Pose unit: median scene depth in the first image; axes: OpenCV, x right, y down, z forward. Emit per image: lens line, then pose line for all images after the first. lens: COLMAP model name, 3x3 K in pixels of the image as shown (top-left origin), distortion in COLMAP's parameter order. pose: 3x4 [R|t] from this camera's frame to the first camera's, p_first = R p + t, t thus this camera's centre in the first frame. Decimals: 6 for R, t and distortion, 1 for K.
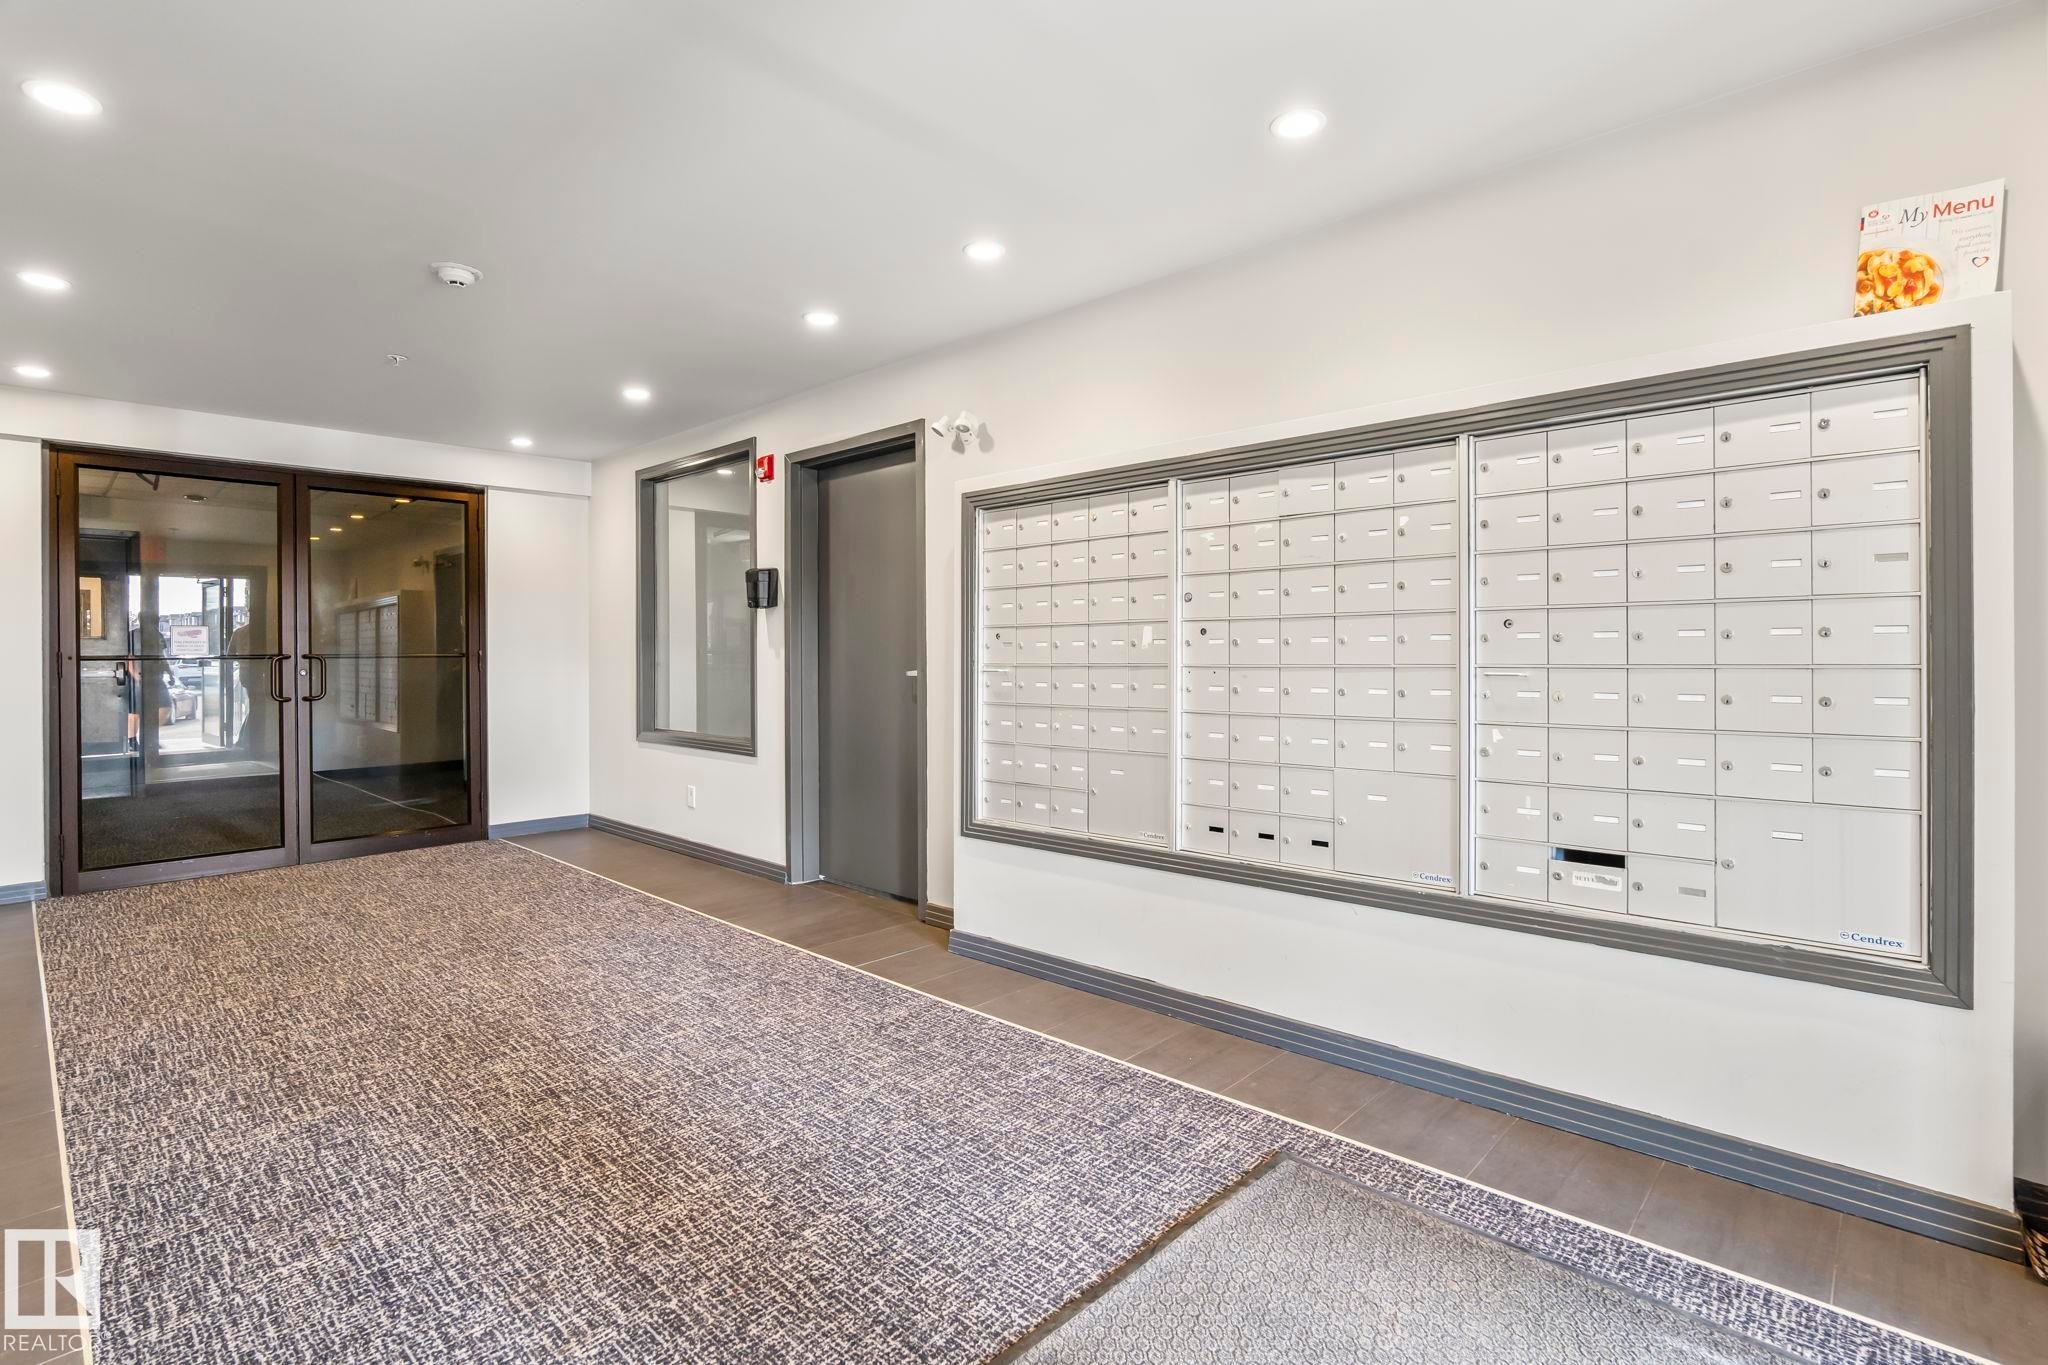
lens RADIAL K [[950.4, 0, 1032.1], [0, 950.4, 678.2], [0, 0, 1]] dist [-0.013826, 0.000671]
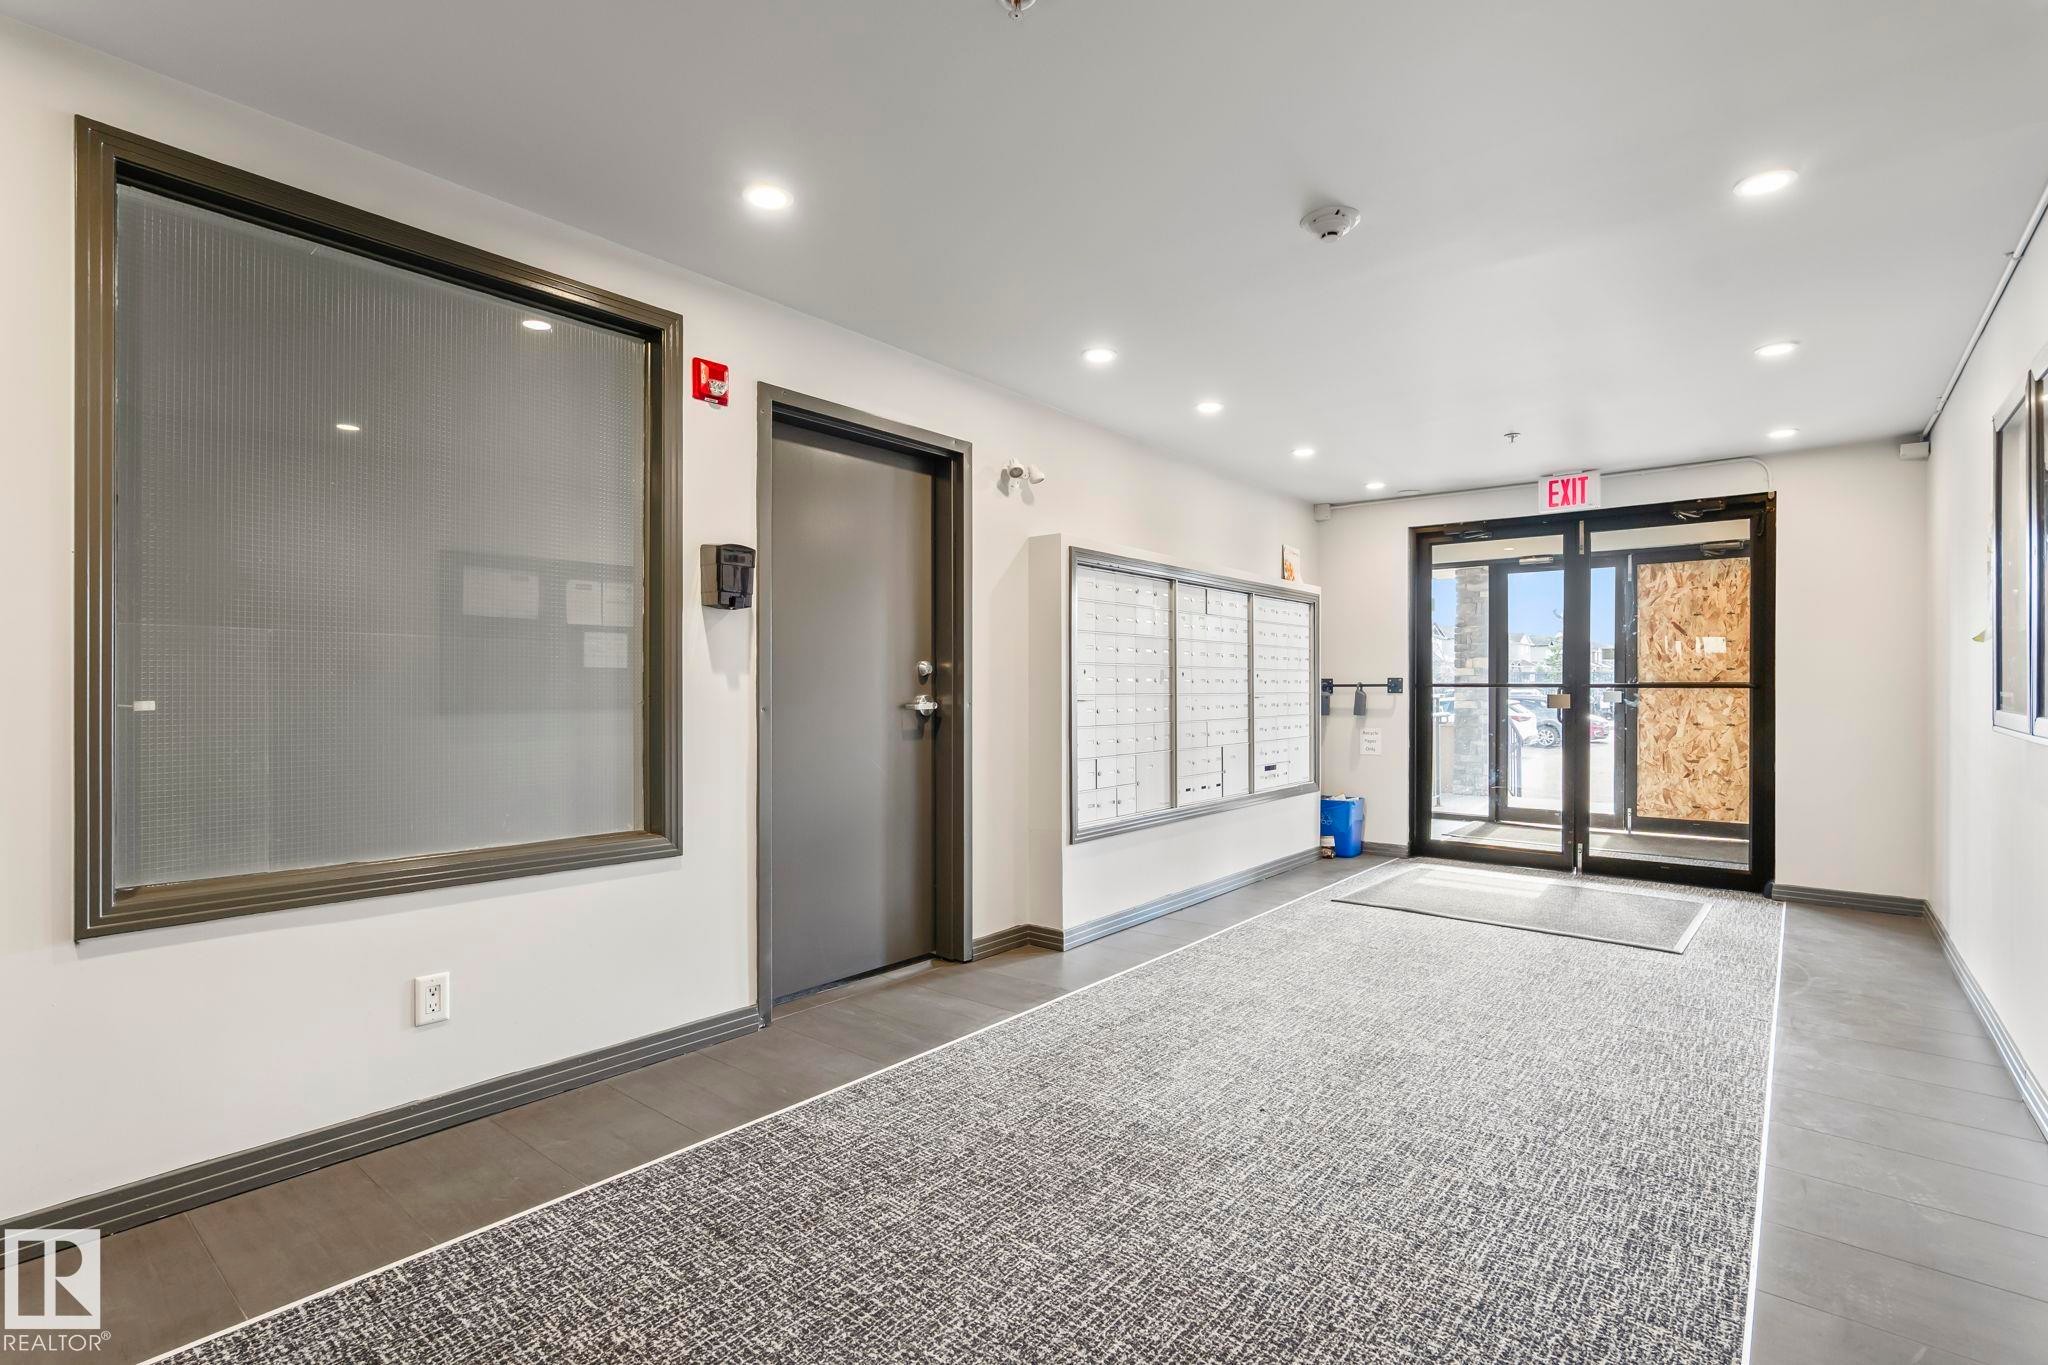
lens RADIAL K [[945.7, 0, 1024.6], [0, 945.7, 693.2], [0, 0, 1]] dist [-0.017559, 0.000051]
pose [[-0.048252, 0.000868, 0.998835, -1.535967], [0.018987, 0.999820, 0.000049, -0.020921], [-0.998655, 0.018967, -0.048260, 1.405412]]
